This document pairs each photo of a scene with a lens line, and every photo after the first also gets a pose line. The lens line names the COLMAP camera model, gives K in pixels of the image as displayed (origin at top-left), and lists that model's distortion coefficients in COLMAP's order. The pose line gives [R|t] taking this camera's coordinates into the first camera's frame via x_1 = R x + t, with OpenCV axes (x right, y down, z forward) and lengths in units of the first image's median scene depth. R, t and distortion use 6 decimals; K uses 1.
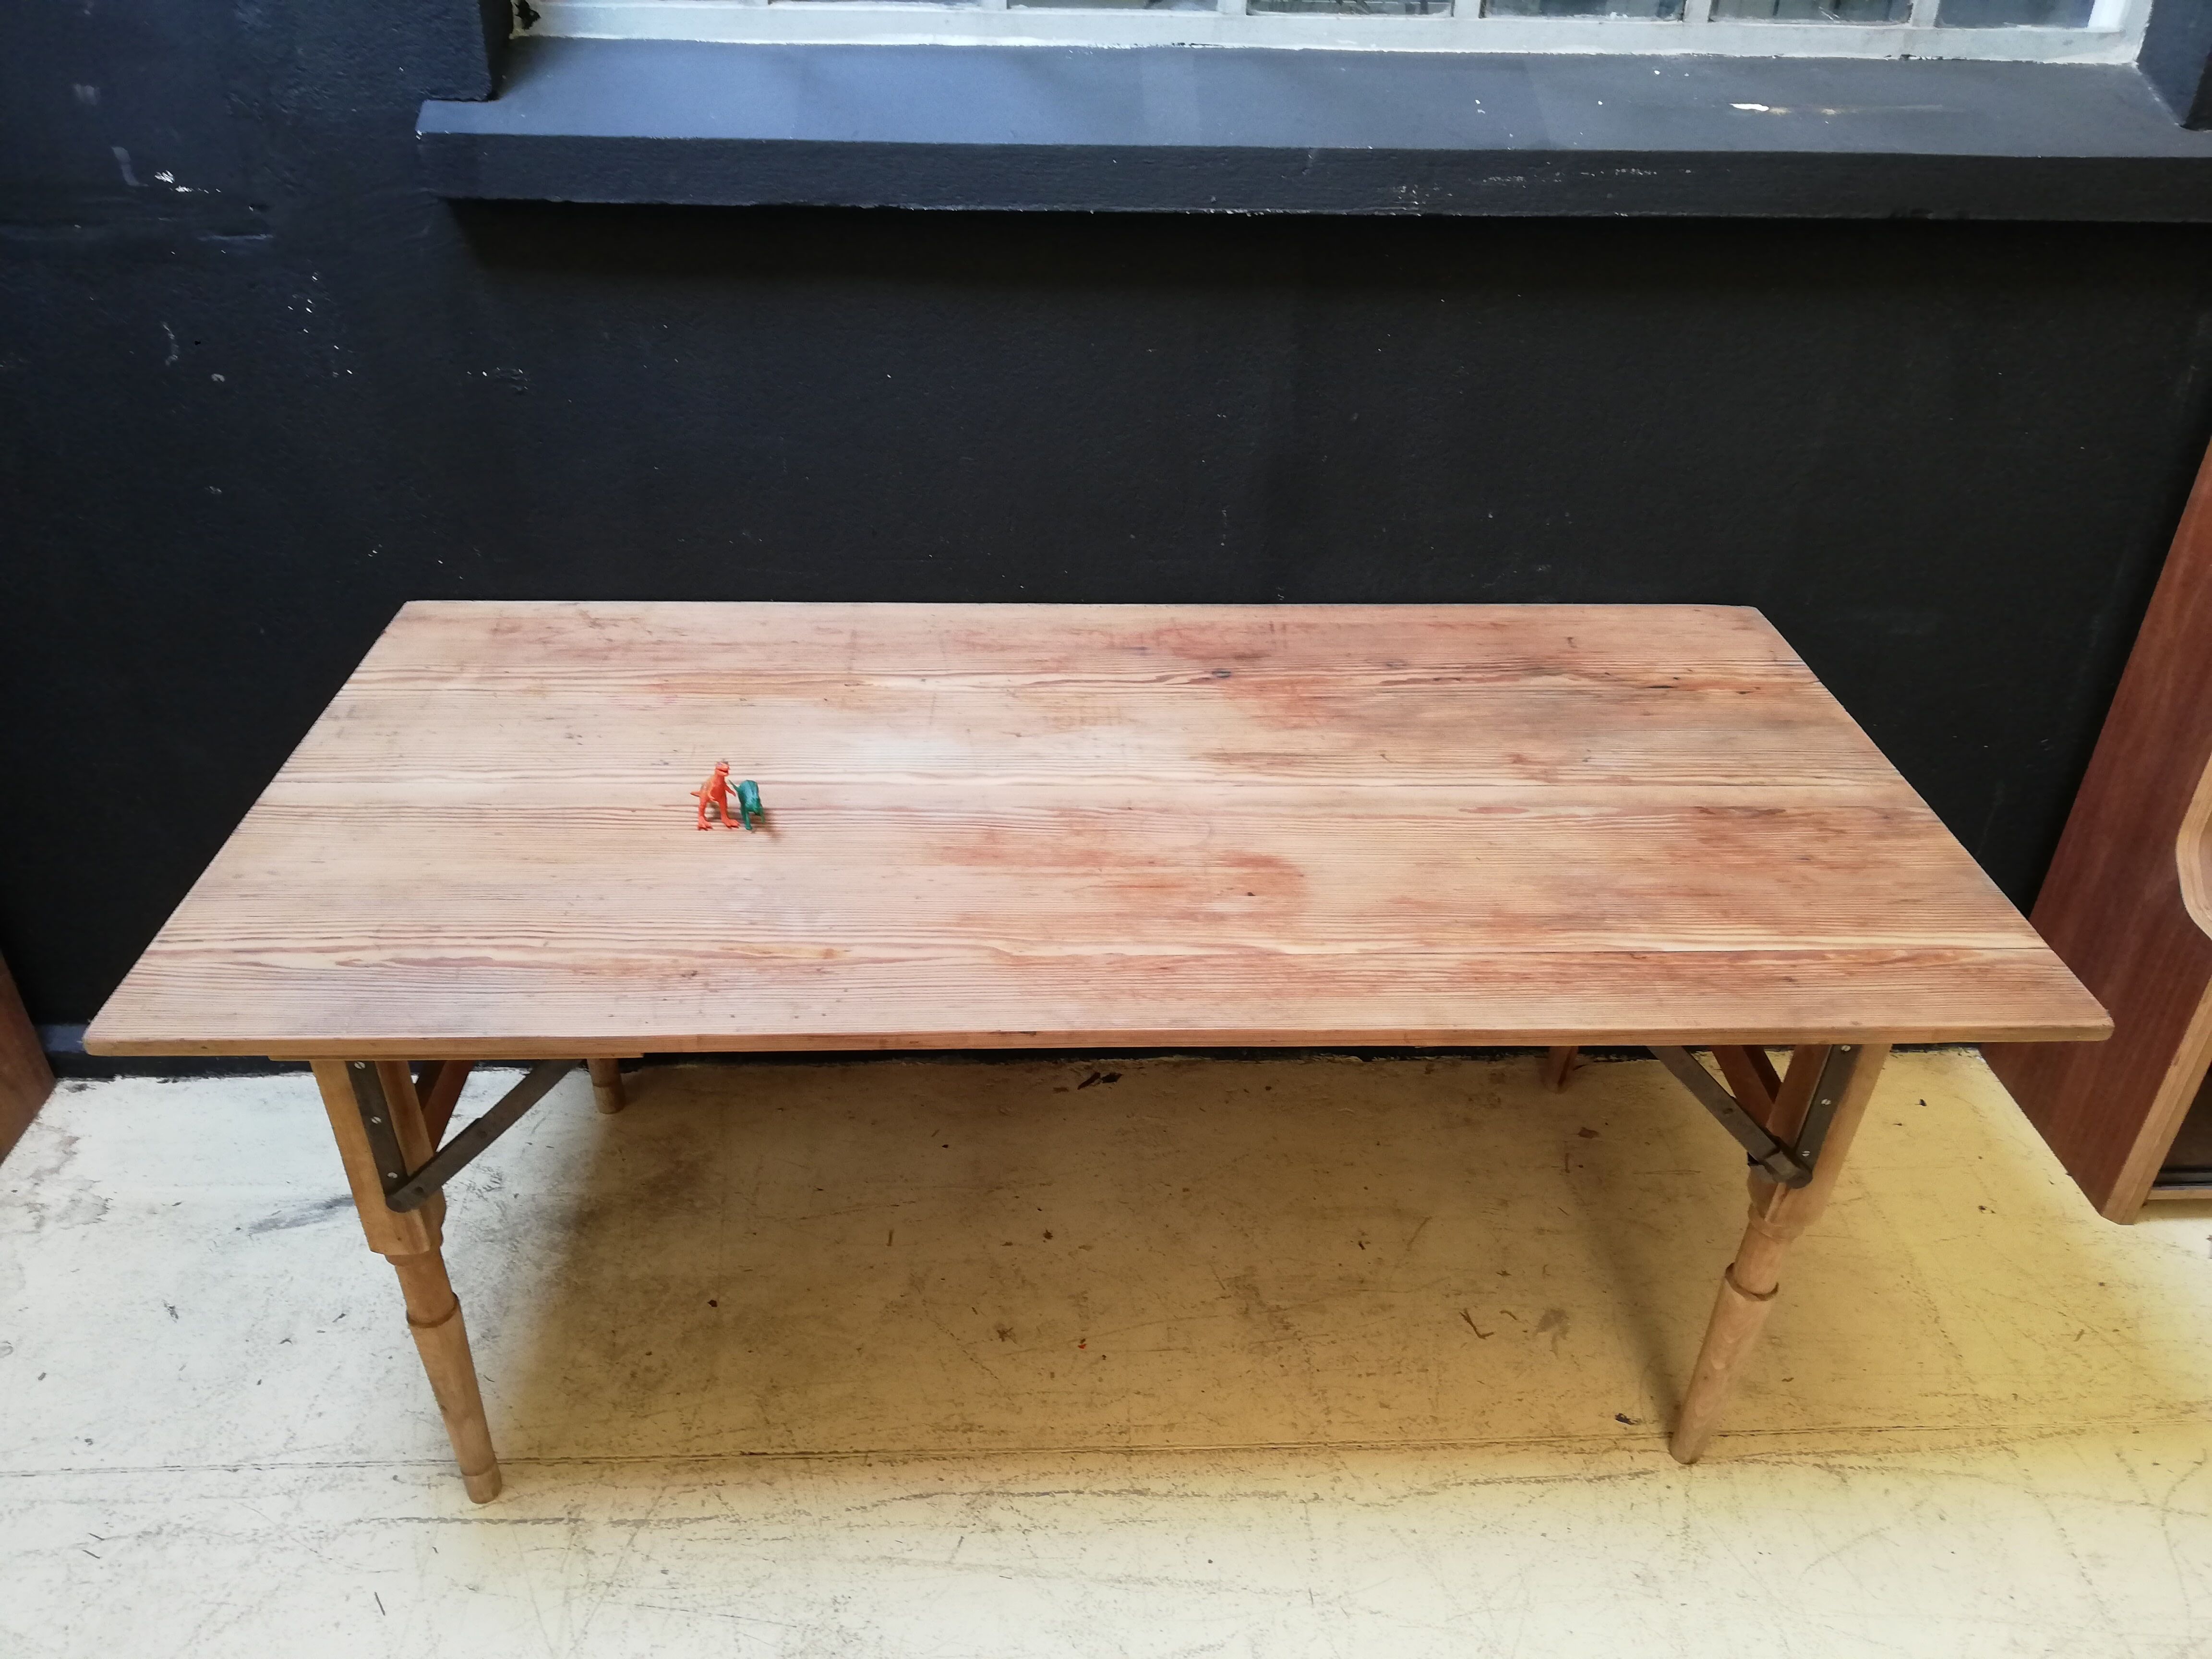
lens RADIAL K [[1684.8, 0, 1149.6], [0, 1684.8, 837.6], [0, 0, 1]] dist [0.044955, -0.066709]
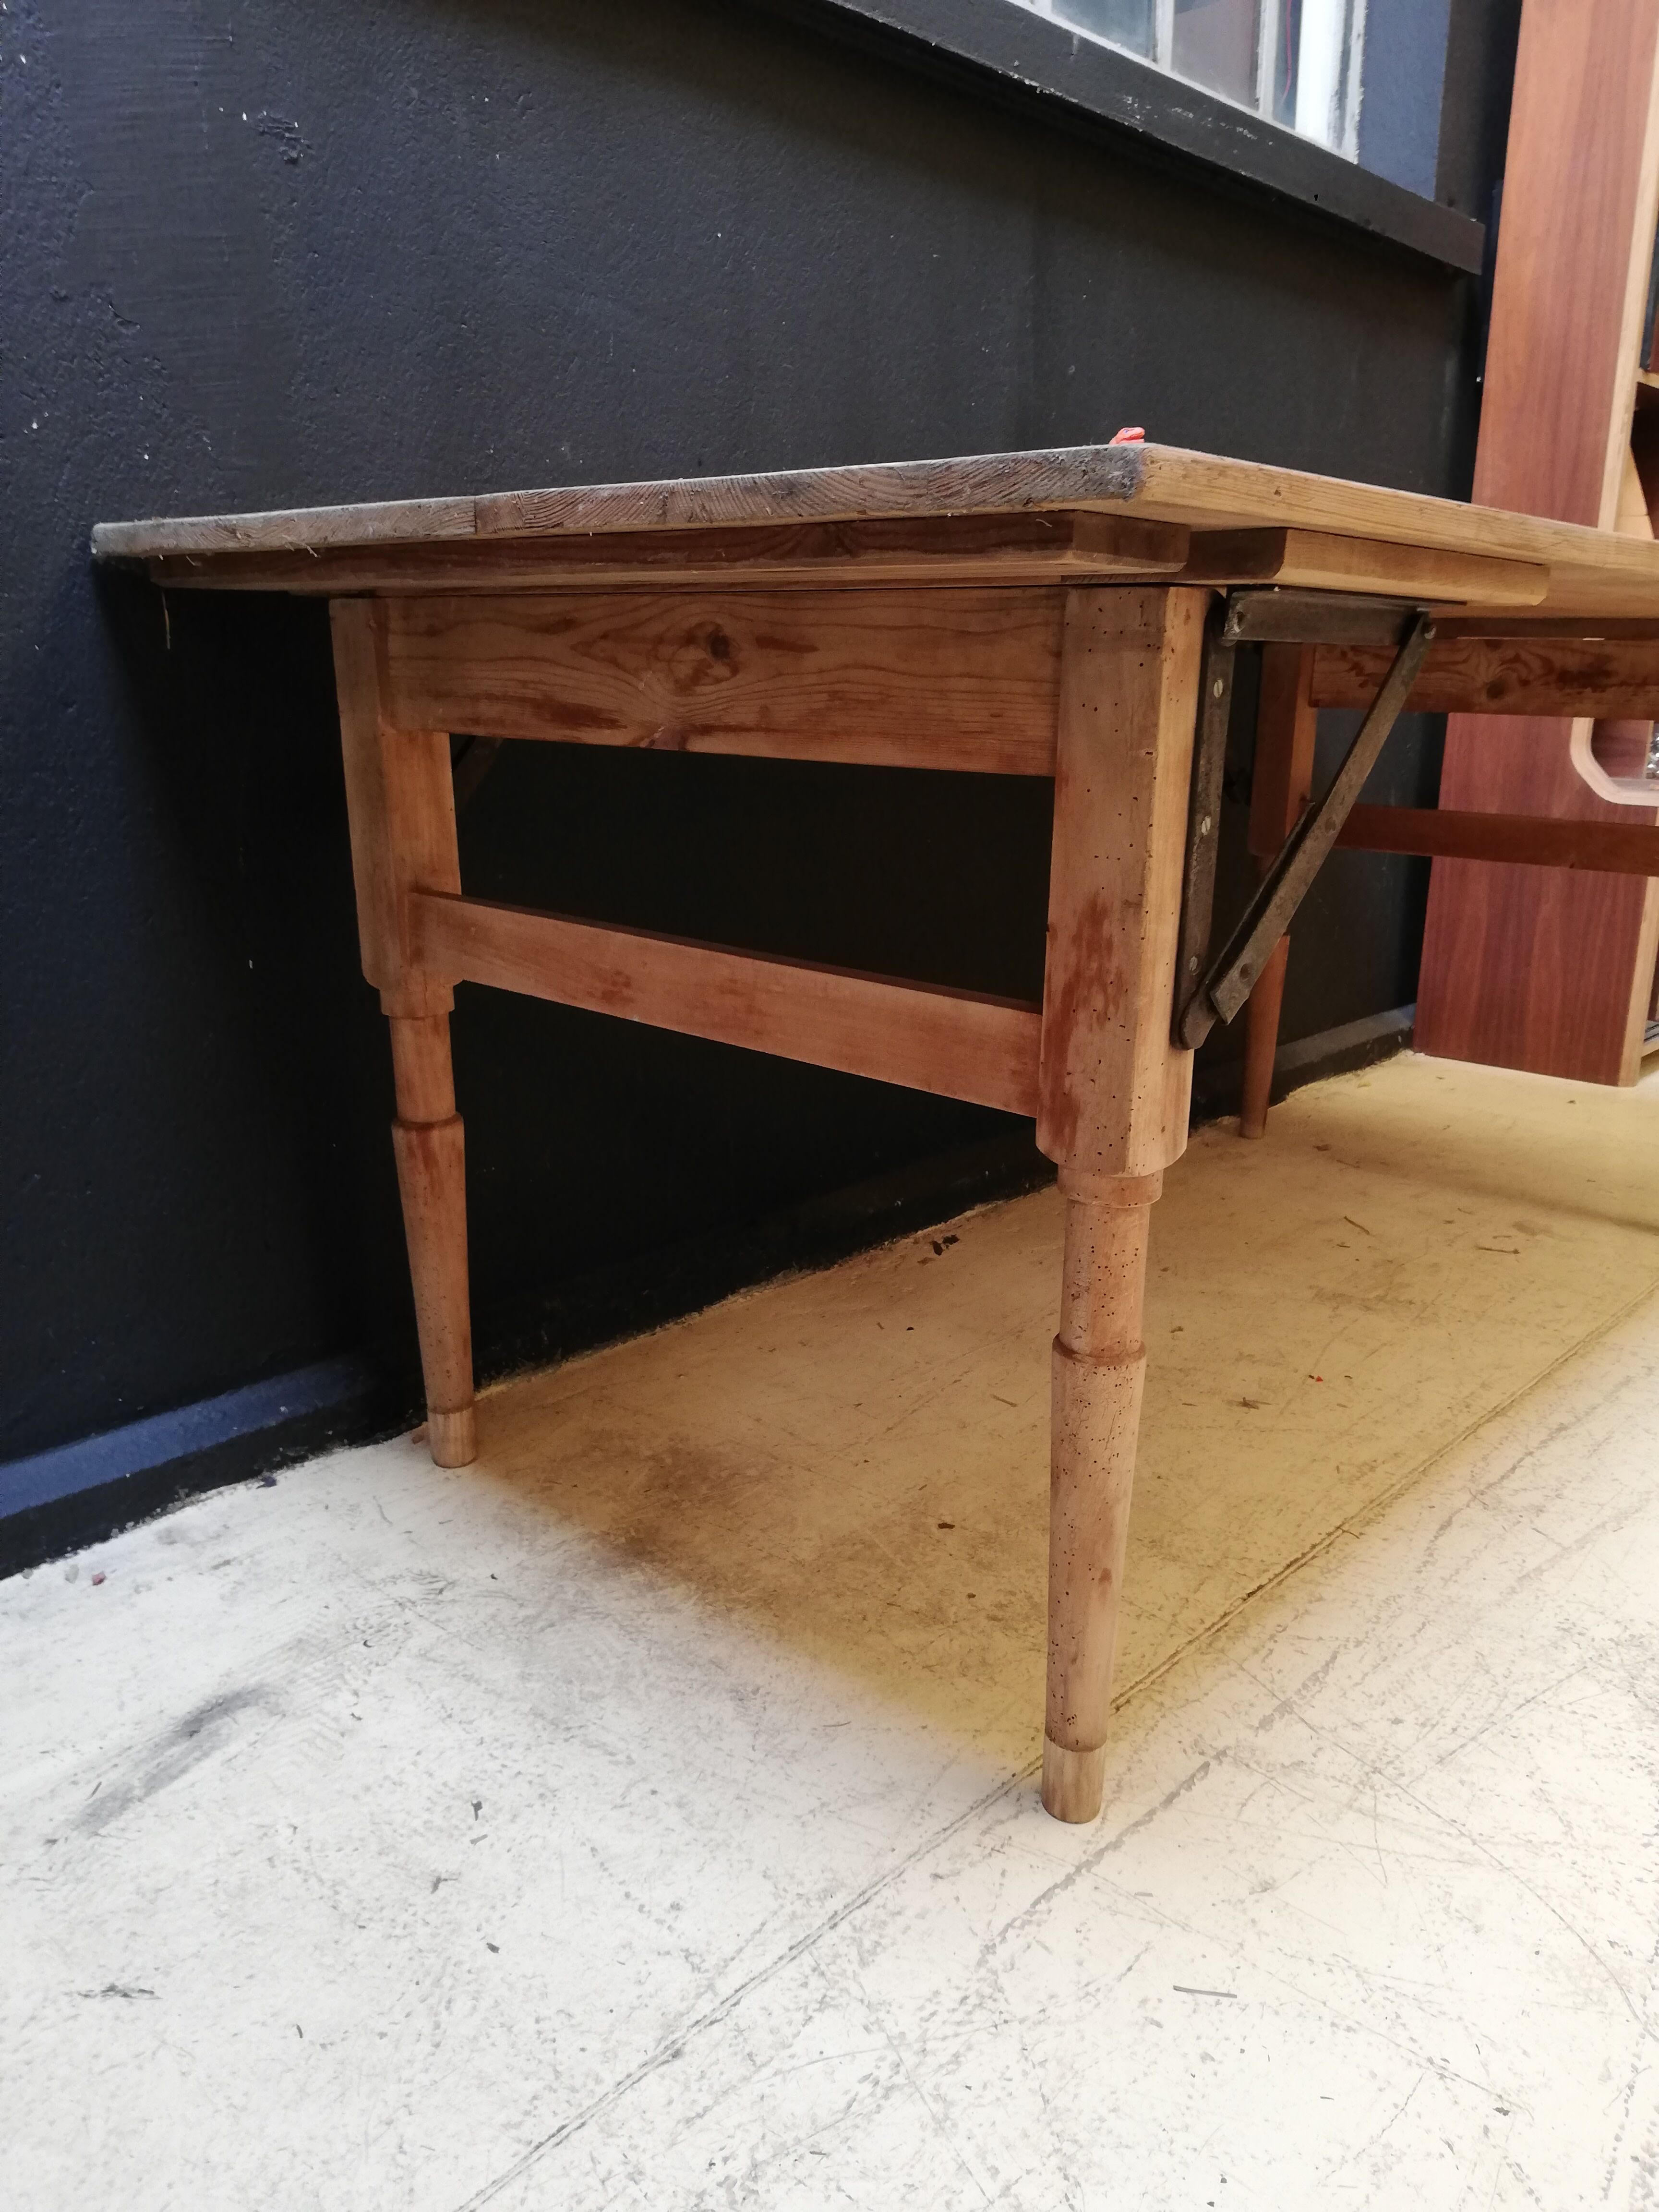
lens RADIAL K [[1684.8, 0, 898.2], [0, 1684.8, 1104.2], [0, 0, 1]] dist [0.044955, -0.066709]
pose [[0.700215, -0.206634, 0.683375, -0.735683], [0.380759, 0.917789, -0.112628, 0.214786], [-0.603921, 0.339065, 0.721328, 0.554865]]
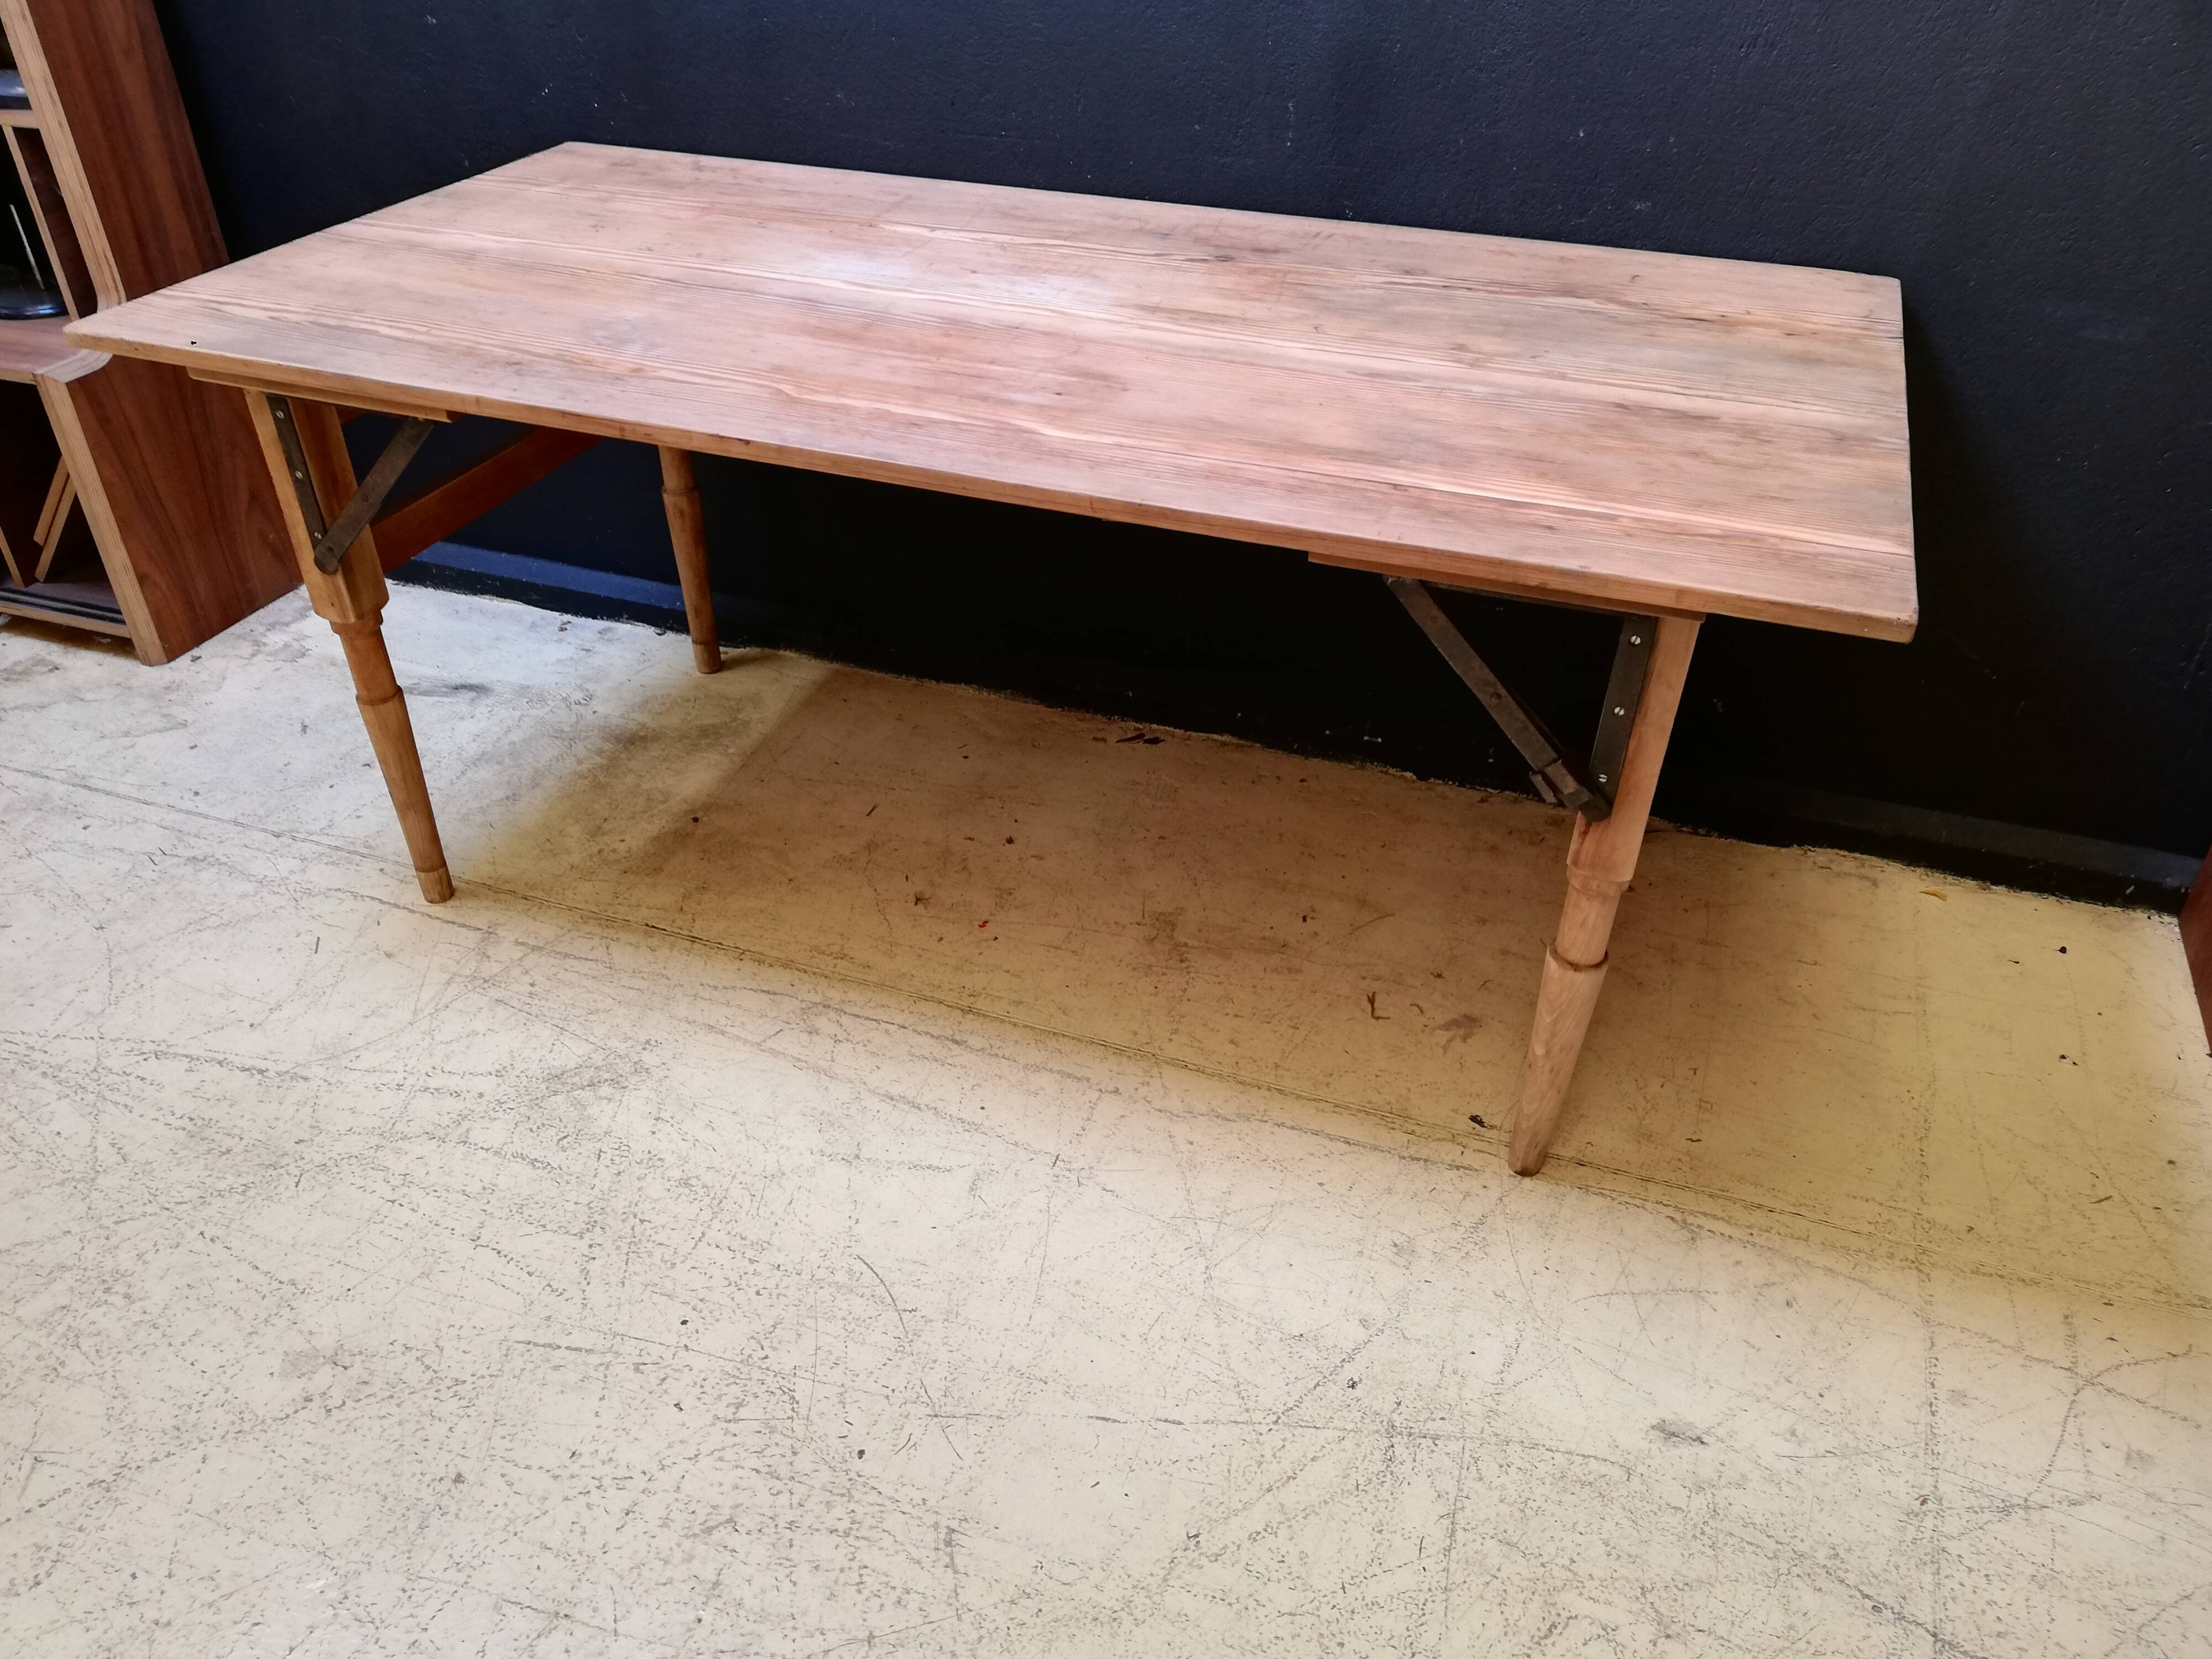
lens RADIAL K [[1696.3, 0, 1137.9], [0, 1696.3, 855.9], [0, 0, 1]] dist [0.043708, -0.069302]
pose [[0.920099, 0.204573, -0.334017, 0.408426], [-0.190581, 0.978839, 0.074520, 0.179674], [0.342194, -0.004909, 0.939617, 0.083724]]
